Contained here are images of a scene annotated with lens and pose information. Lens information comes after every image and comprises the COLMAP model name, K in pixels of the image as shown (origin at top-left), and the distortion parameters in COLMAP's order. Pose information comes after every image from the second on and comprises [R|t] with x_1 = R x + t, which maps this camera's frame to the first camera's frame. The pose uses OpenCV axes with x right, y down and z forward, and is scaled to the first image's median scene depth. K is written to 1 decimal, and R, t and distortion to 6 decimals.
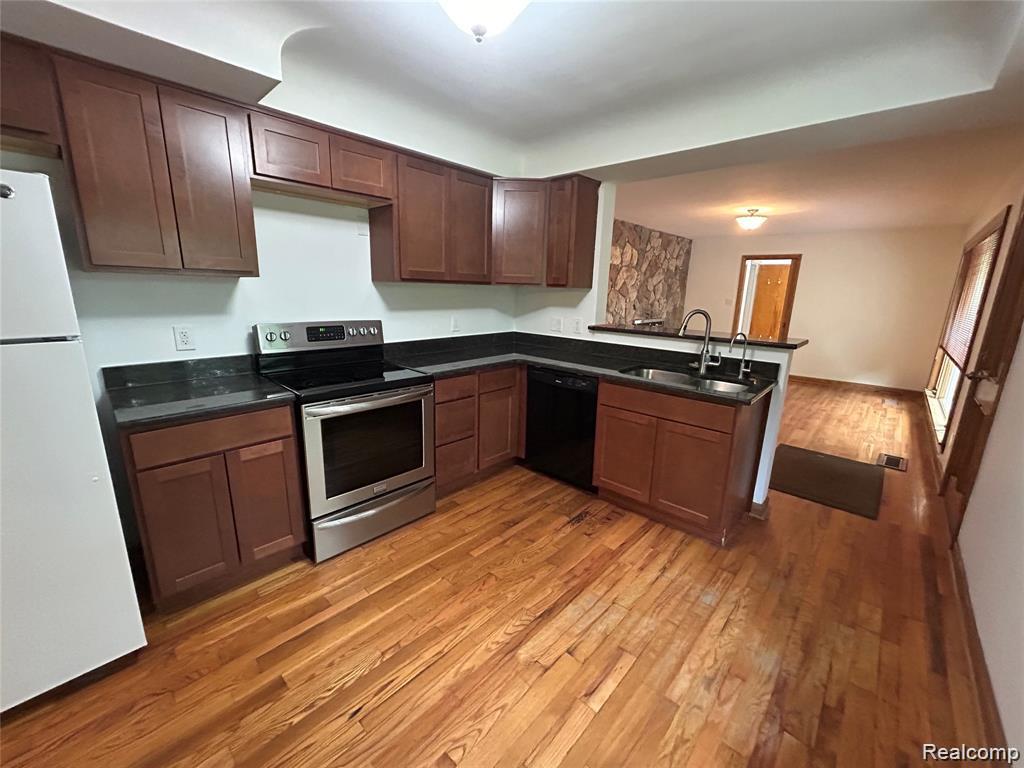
lens RADIAL K [[411.0, 0, 512.0], [0, 411.0, 384.0], [0, 0, 1]] dist [0.001615, 0.000225]
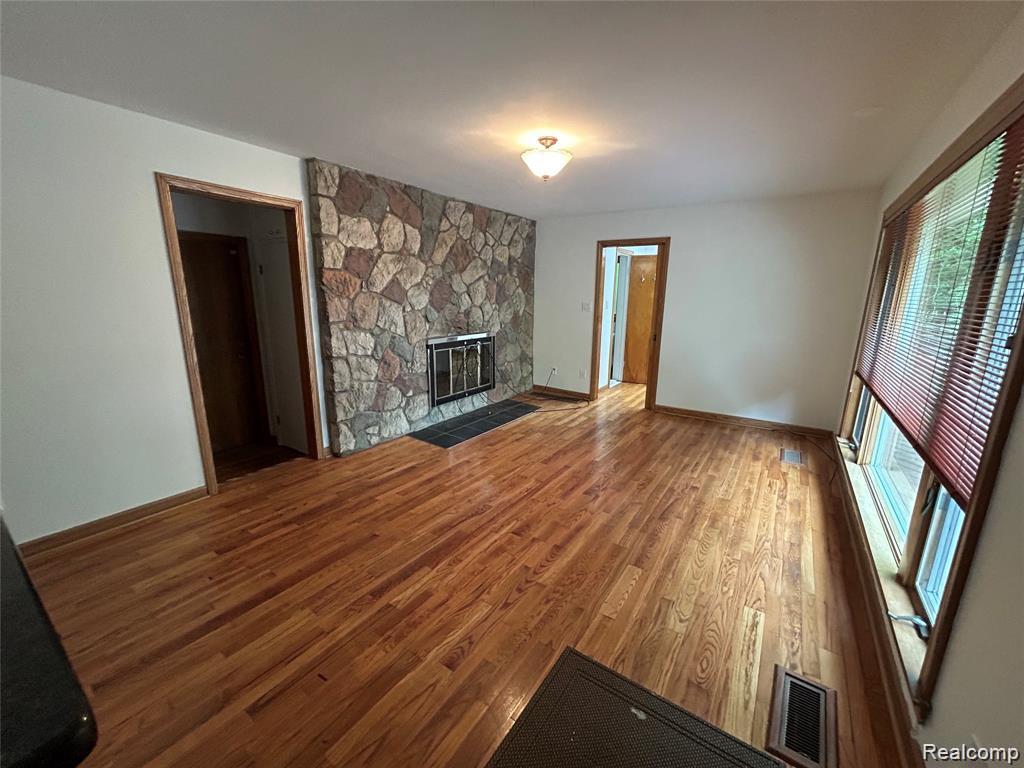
lens RADIAL K [[409.8, 0, 512.0], [0, 409.8, 384.0], [0, 0, 1]] dist [-0.002750, 0.000057]
pose [[0.988577, -0.046621, 0.143323, 0.357514], [0.047510, 0.998867, -0.002780, -0.084063], [-0.143031, 0.009558, 0.989672, 0.382143]]
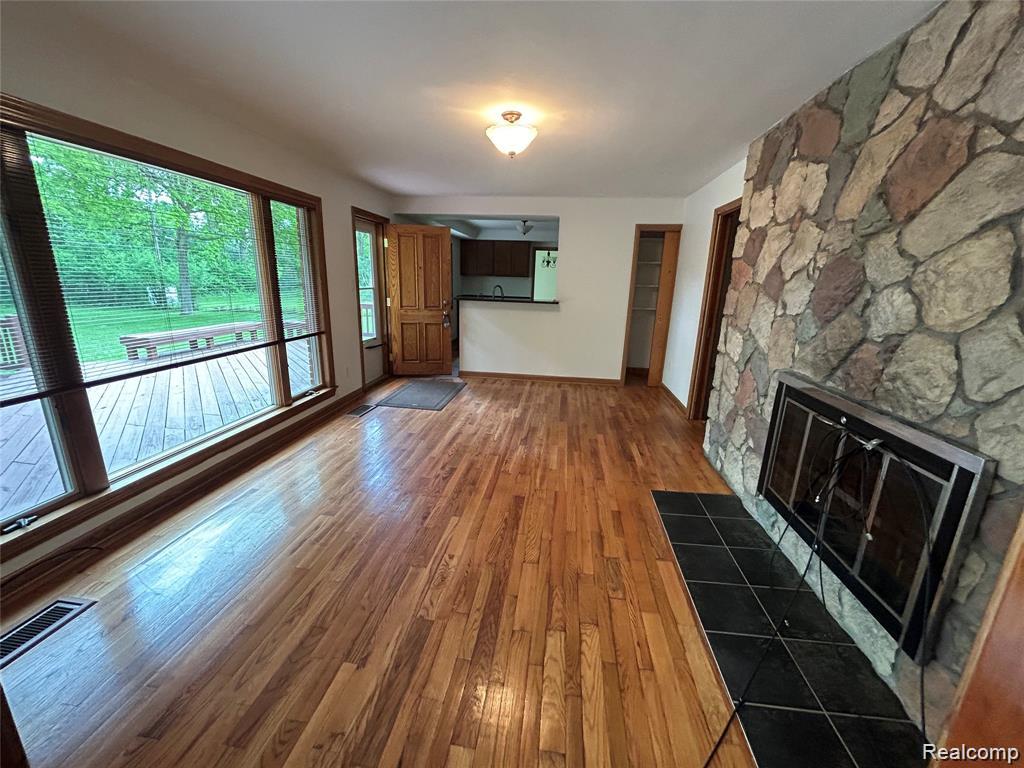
lens RADIAL K [[411.0, 0, 512.0], [0, 411.0, 384.0], [0, 0, 1]] dist [0.001615, 0.000225]
pose [[-0.814145, 0.095156, -0.572812, 0.730250], [-0.180294, 0.896298, 0.405147, -0.261886], [0.551963, 0.433123, -0.712560, 1.209298]]
